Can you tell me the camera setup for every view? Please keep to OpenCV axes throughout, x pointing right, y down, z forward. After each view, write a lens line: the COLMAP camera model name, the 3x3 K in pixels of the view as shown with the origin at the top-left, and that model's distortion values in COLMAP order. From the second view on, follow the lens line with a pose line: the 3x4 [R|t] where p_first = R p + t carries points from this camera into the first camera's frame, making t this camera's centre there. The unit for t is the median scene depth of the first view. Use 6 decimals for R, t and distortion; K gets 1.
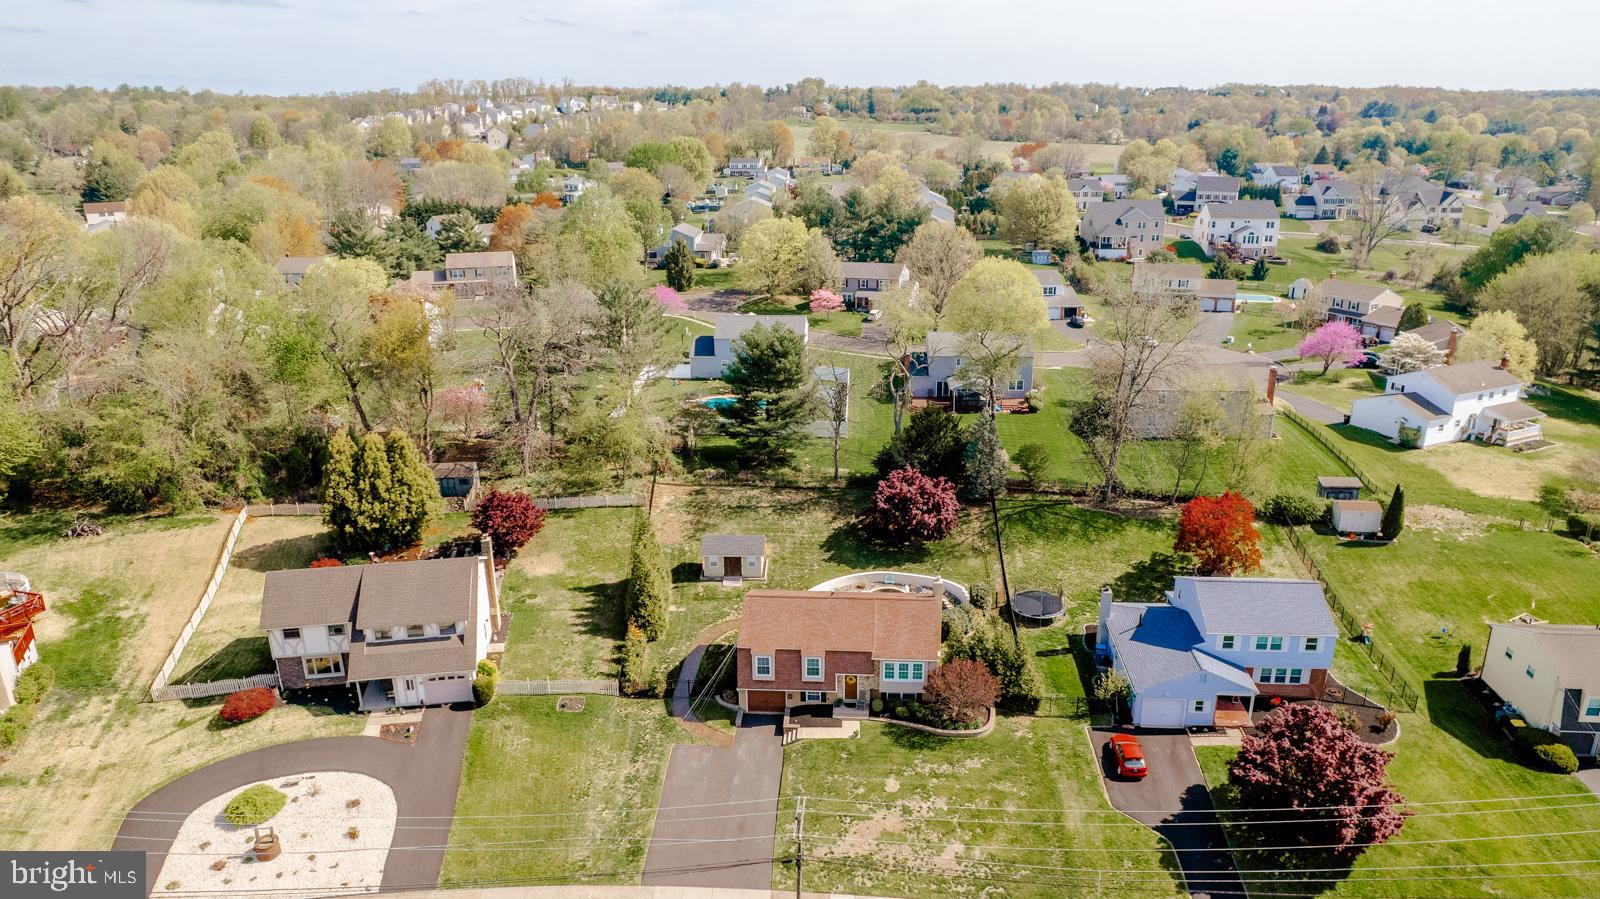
lens RADIAL K [[1062.2, 0, 800.7], [0, 1062.2, 480.8], [0, 0, 1]] dist [-0.049509, 0.014935]
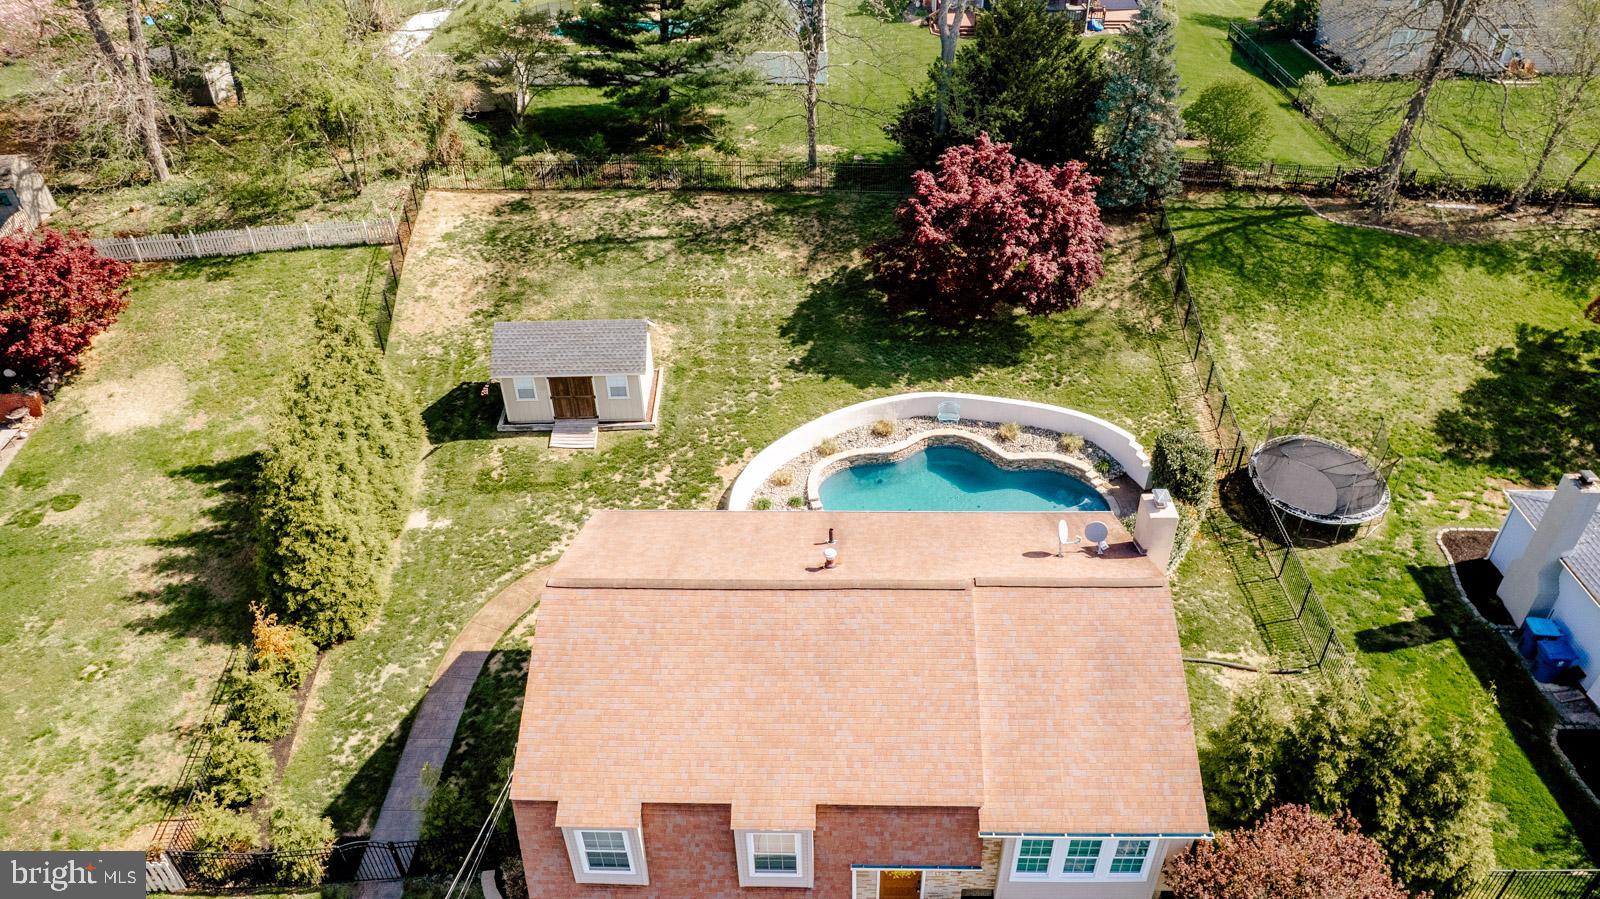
lens RADIAL K [[1062.2, 0, 801.9], [0, 1062.2, 460.5], [0, 0, 1]] dist [-0.049509, 0.014935]
pose [[0.998858, -0.034206, 0.033349, 0.010018], [0.023832, 0.961798, 0.272720, -0.005889], [-0.041404, -0.271613, 0.961515, 0.577358]]
